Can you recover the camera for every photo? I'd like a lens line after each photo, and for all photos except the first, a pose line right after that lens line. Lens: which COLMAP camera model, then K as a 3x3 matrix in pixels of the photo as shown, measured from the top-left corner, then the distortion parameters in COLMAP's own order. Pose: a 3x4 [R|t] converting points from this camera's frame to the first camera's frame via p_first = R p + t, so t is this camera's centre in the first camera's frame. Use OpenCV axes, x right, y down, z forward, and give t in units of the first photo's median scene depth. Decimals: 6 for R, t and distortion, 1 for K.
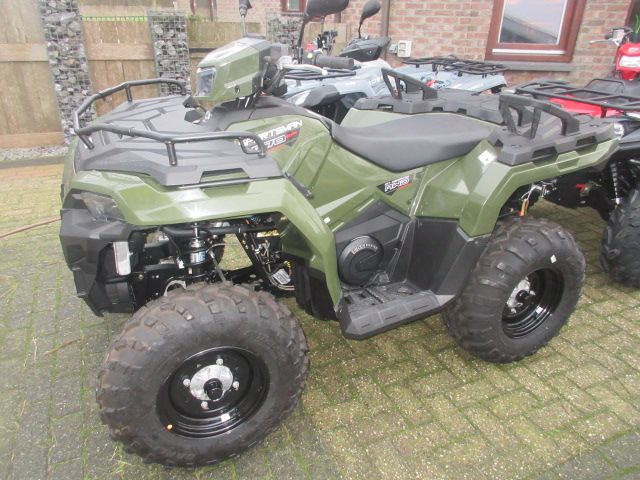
lens RADIAL K [[459.0, 0, 320.0], [0, 459.0, 240.0], [0, 0, 1]] dist [0.002500, 0.000753]
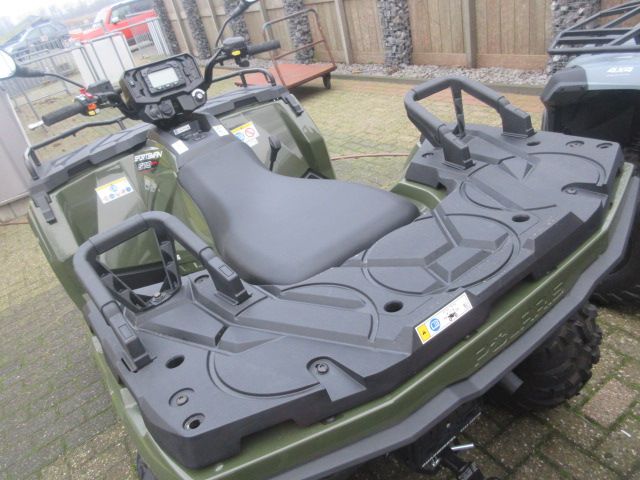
lens RADIAL K [[459.0, 0, 320.0], [0, 459.0, 240.0], [0, 0, 1]] dist [0.002500, 0.000753]
pose [[0.160498, 0.465102, -0.870586, 0.323030], [-0.230323, 0.875319, 0.425169, -0.210213], [0.959787, 0.132278, 0.247610, 0.414550]]
